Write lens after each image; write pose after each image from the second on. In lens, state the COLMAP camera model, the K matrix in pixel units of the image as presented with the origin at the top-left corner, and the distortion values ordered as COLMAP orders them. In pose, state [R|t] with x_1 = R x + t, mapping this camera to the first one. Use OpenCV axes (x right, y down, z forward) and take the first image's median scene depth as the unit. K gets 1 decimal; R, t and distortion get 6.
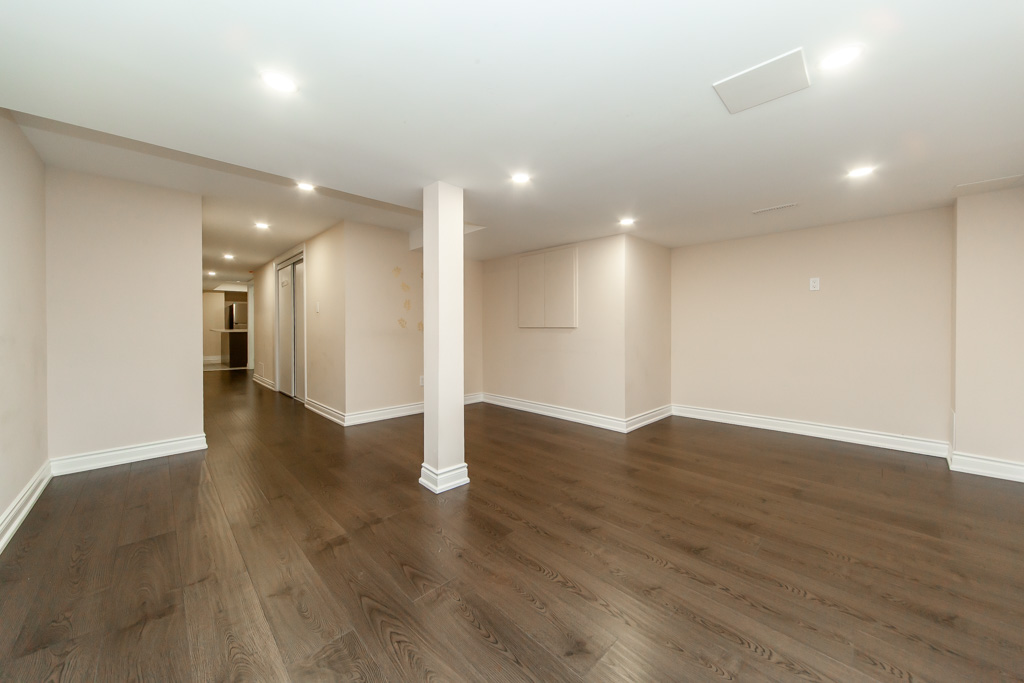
lens RADIAL K [[366.0, 0, 509.8], [0, 366.0, 323.9], [0, 0, 1]] dist [0.010515, 0.000036]
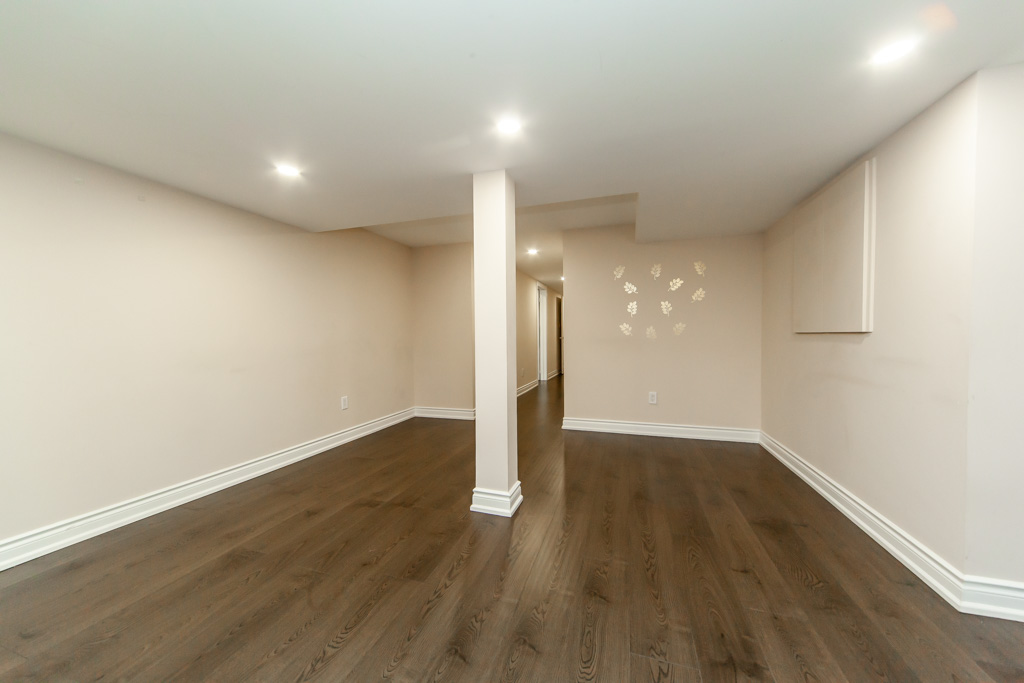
lens RADIAL K [[365.6, 0, 512.0], [0, 365.6, 341.5], [0, 0, 1]] dist [-0.001064, -0.000097]
pose [[0.473617, 0.013450, -0.880628, 0.652545], [0.009074, 0.999756, 0.020150, 0.013916], [0.880684, -0.017535, 0.473379, 0.647360]]
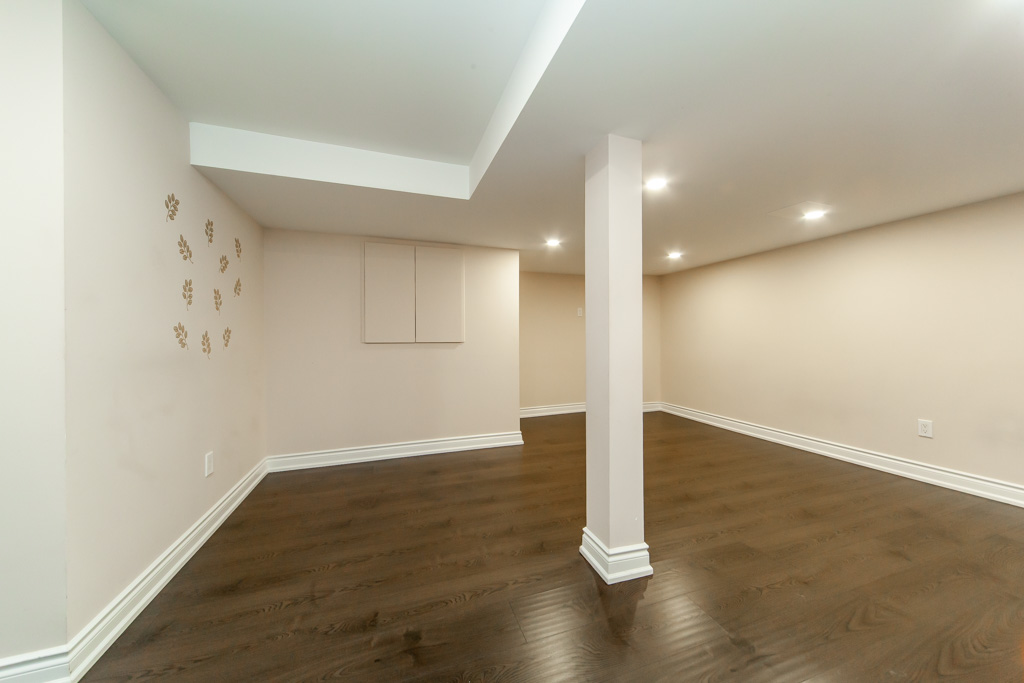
lens RADIAL K [[355.9, 0, 507.9], [0, 355.9, 342.7], [0, 0, 1]] dist [0.000348, 0.000095]
pose [[0.424803, -0.010282, 0.905227, -0.926524], [0.000702, 0.999939, 0.011028, 0.002780], [-0.905285, -0.004049, 0.424784, 0.943975]]
